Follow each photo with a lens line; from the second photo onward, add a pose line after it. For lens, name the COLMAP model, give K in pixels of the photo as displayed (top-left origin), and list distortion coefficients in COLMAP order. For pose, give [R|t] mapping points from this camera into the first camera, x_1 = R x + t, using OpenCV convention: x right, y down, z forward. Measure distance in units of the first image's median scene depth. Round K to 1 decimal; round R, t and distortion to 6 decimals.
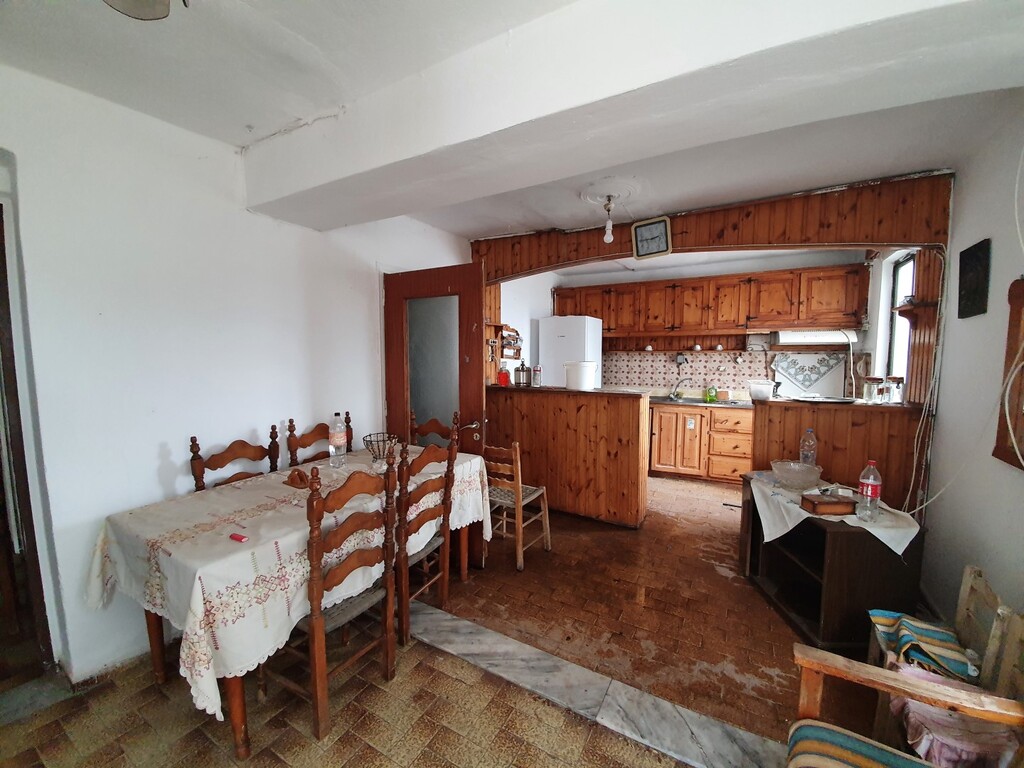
lens RADIAL K [[403.9, 0, 506.5], [0, 403.9, 380.9], [0, 0, 1]] dist [-0.003282, -0.000440]
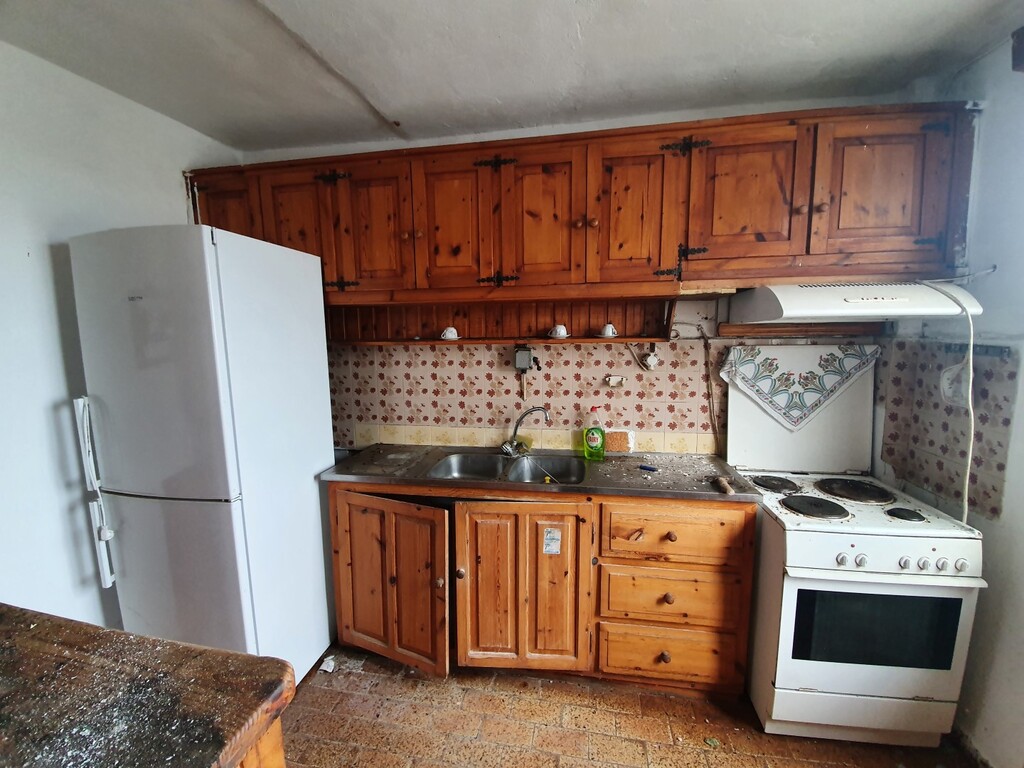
lens RADIAL K [[403.9, 0, 513.8], [0, 403.9, 380.5], [0, 0, 1]] dist [-0.003282, -0.000440]
pose [[0.938783, -0.054259, 0.340210, 0.295208], [0.037307, 0.997723, 0.056178, -0.059211], [-0.342484, -0.040047, 0.938670, 0.646830]]
